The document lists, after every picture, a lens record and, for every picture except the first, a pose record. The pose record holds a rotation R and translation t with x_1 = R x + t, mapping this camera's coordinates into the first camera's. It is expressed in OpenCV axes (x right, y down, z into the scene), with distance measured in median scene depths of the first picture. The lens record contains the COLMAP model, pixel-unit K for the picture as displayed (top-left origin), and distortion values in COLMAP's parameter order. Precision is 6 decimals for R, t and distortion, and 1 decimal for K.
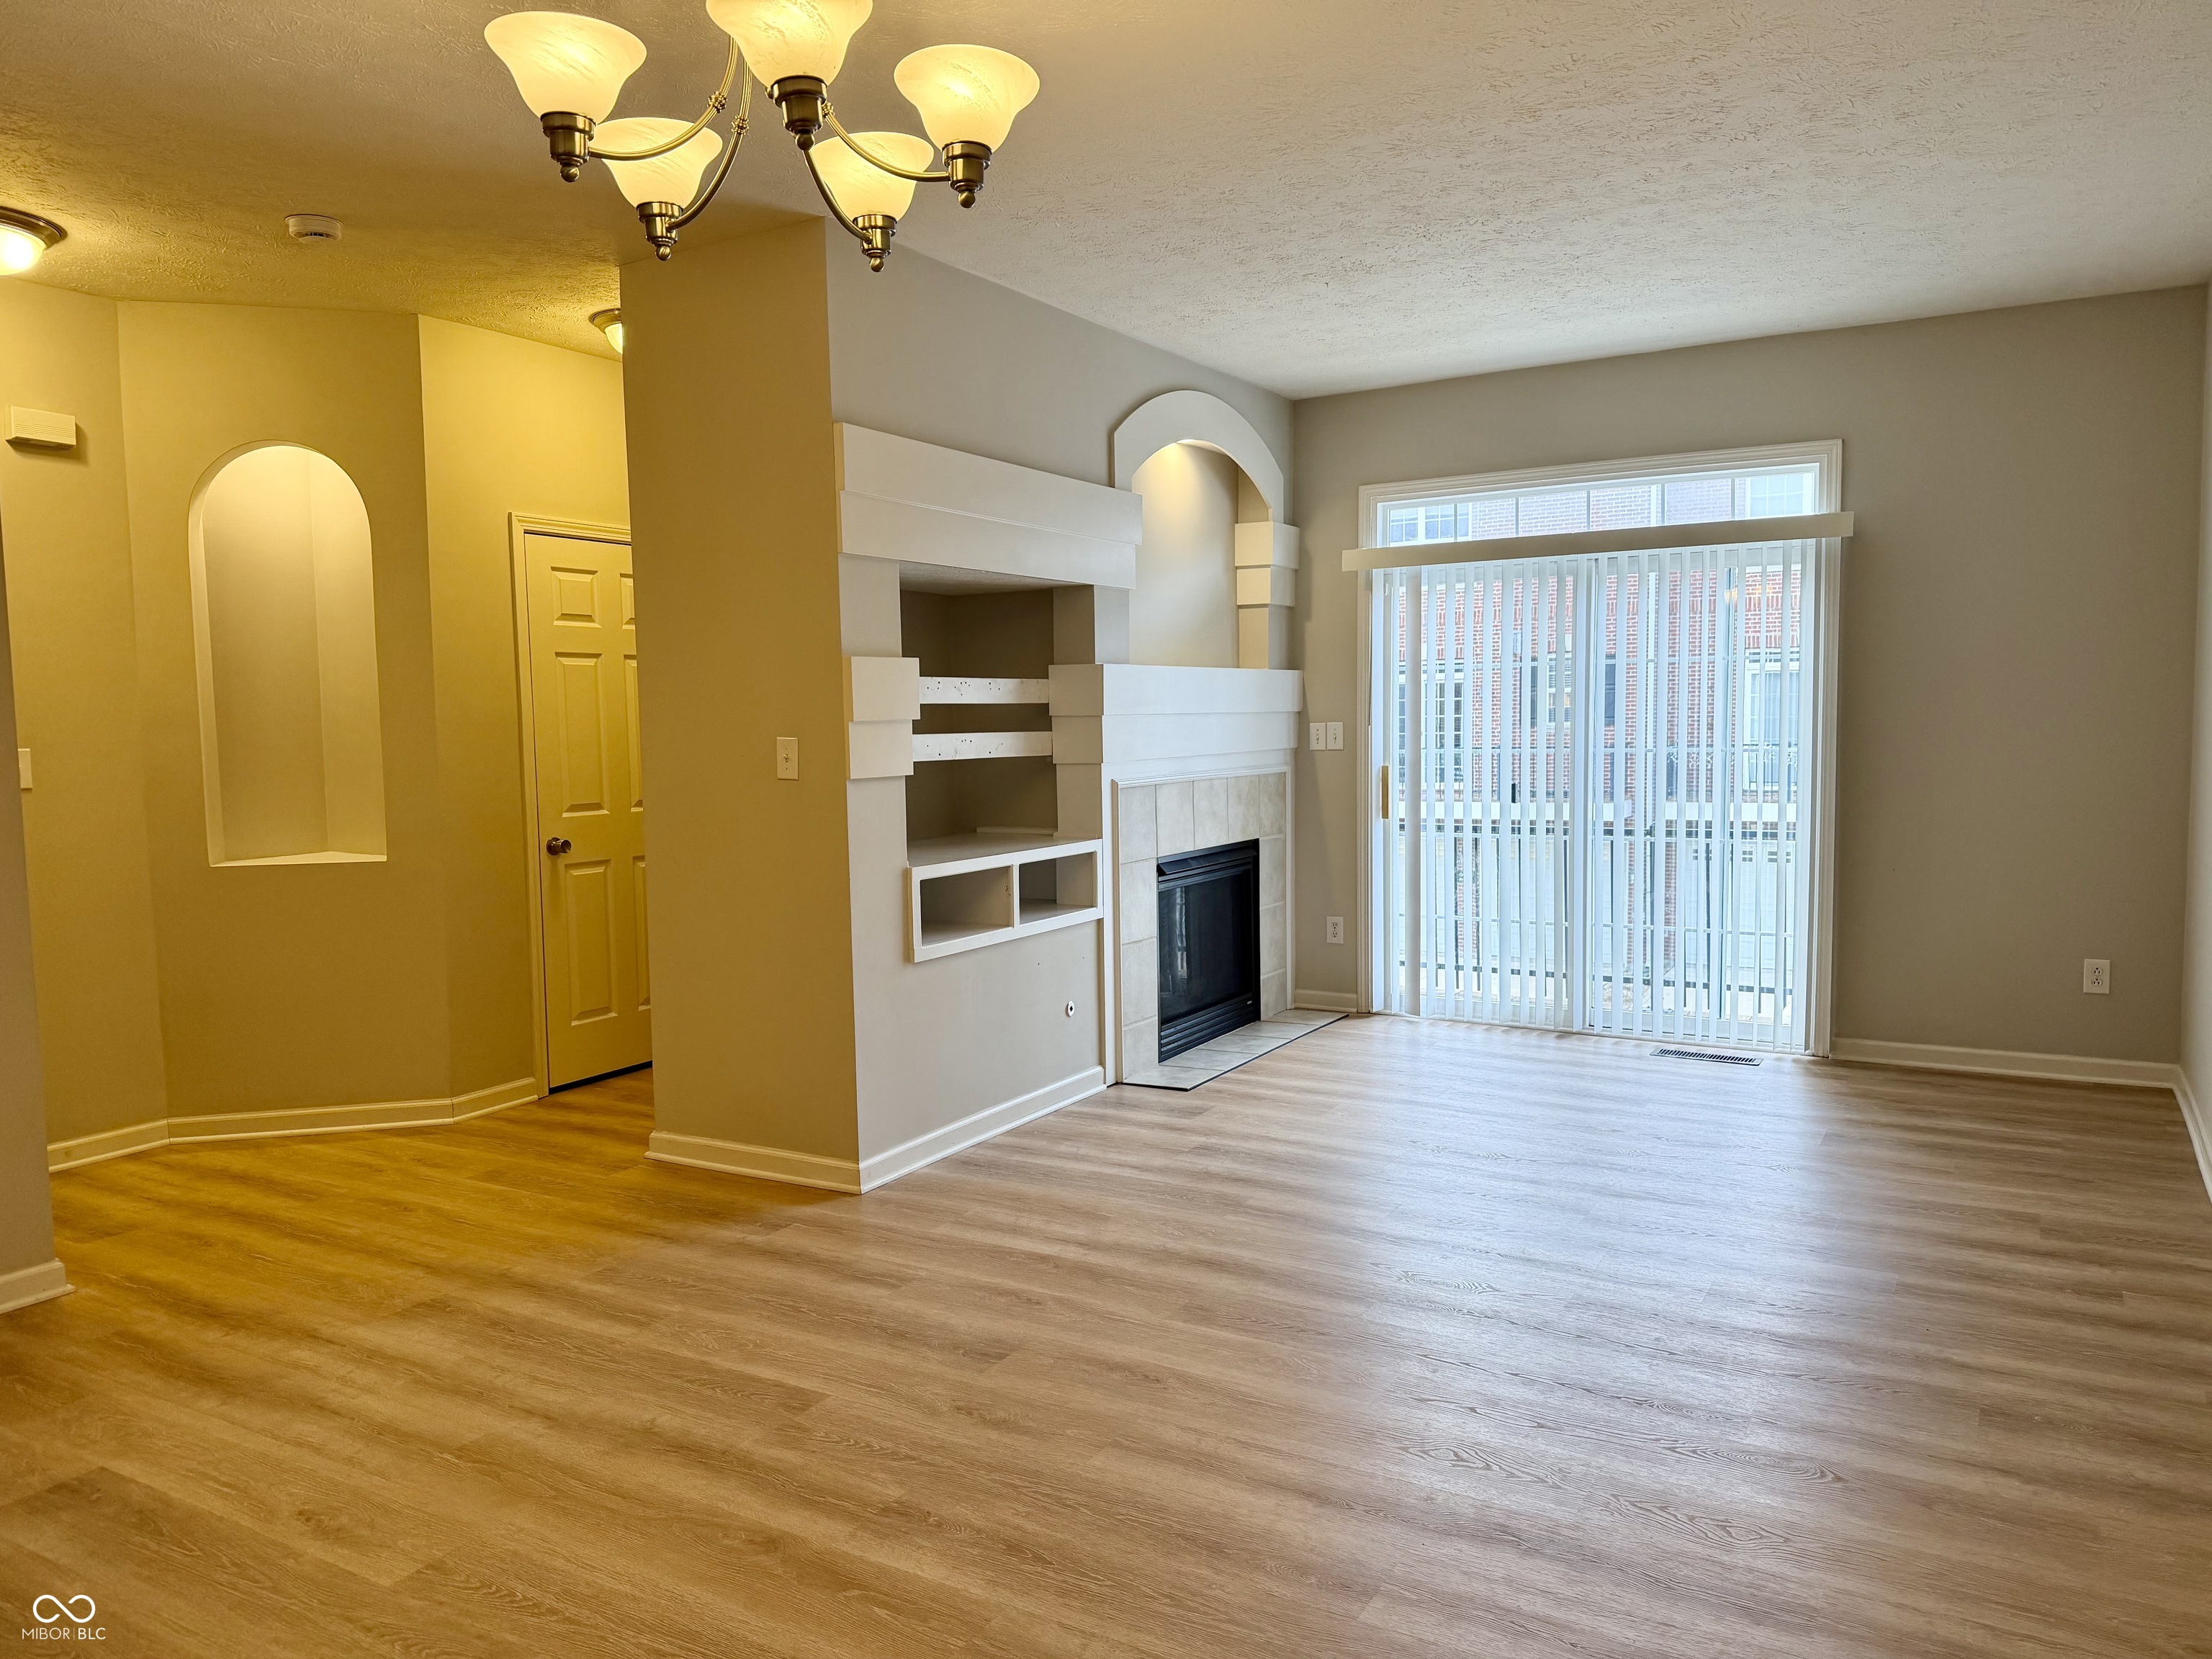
lens RADIAL K [[1544.5, 0, 1106.0], [0, 1544.5, 829.5], [0, 0, 1]] dist [0.056686, -0.078320]
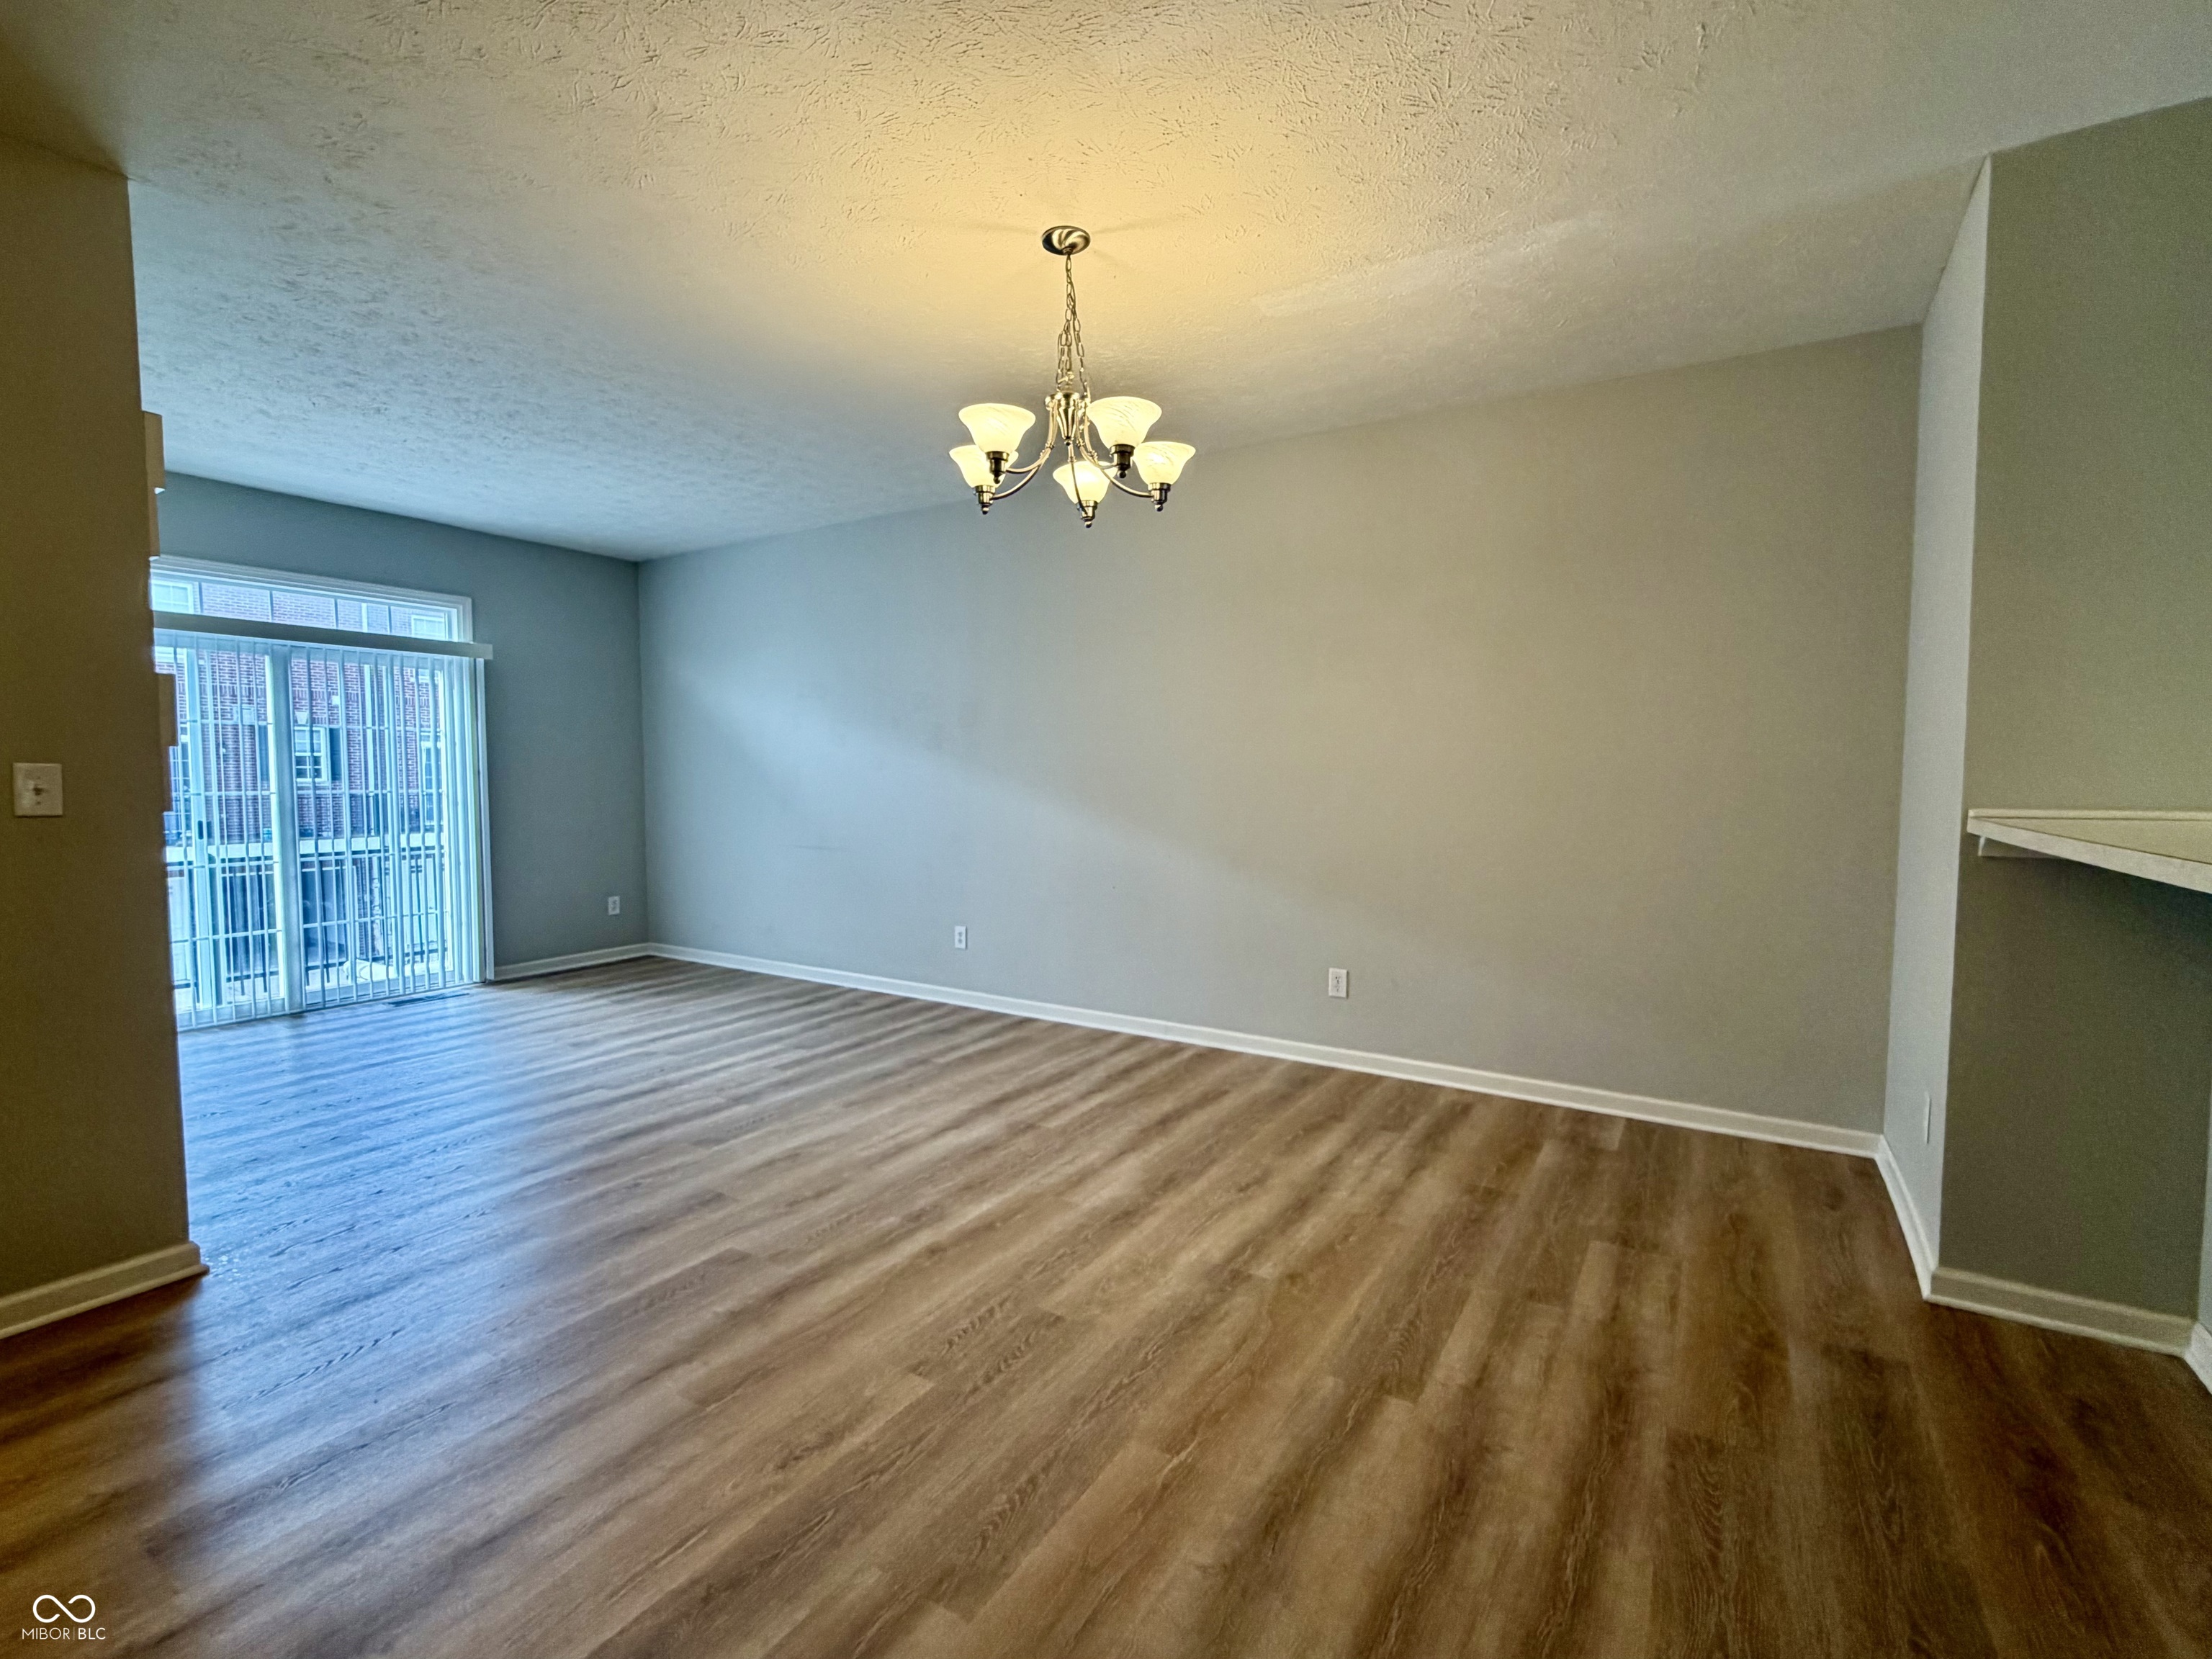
lens RADIAL K [[985.1, 0, 1106.0], [0, 985.1, 829.5], [0, 0, 1]] dist [-0.001137, 0.000082]
pose [[0.025895, -0.042291, 0.998770, -0.768935], [0.072123, 0.996580, 0.040328, -0.007348], [-0.997060, 0.070990, 0.028857, 0.477107]]
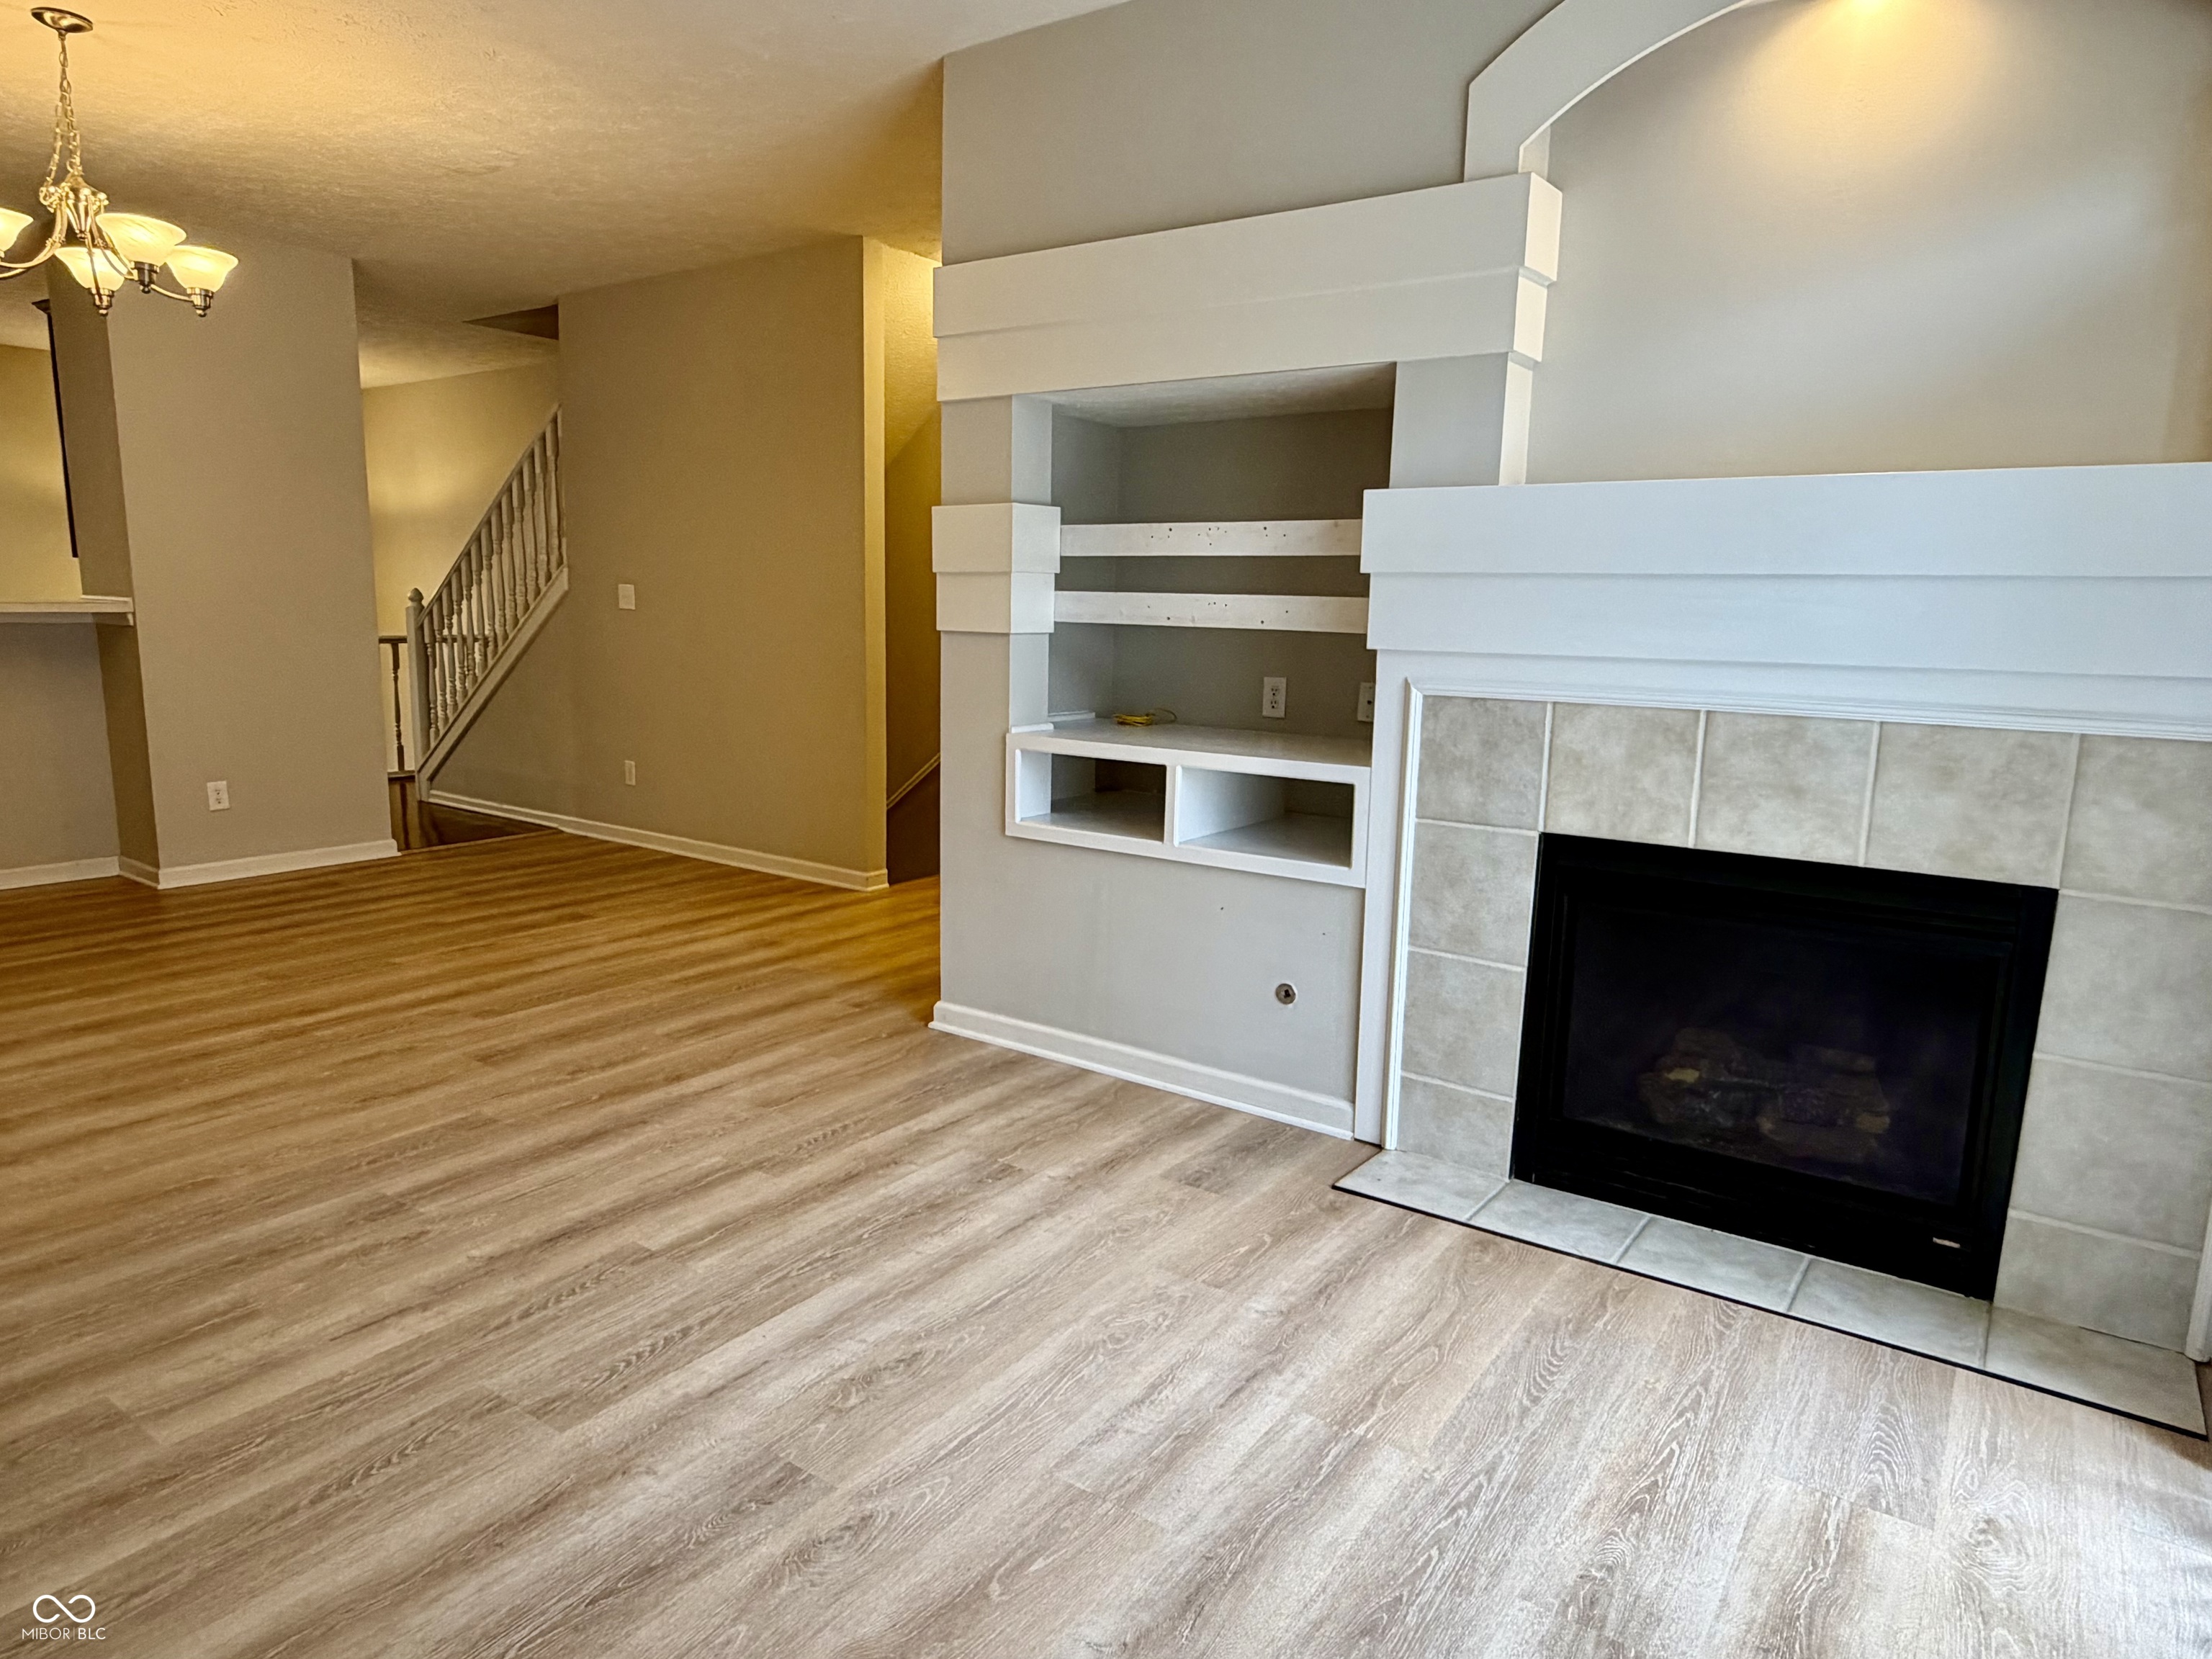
lens RADIAL K [[1371.1, 0, 1106.0], [0, 1371.1, 829.5], [0, 0, 1]] dist [0.005680, 0.002839]
pose [[-0.088543, 0.182956, -0.979126, 0.779661], [-0.094454, 0.977015, 0.191103, -0.092915], [0.991584, 0.109403, -0.069227, 1.265776]]
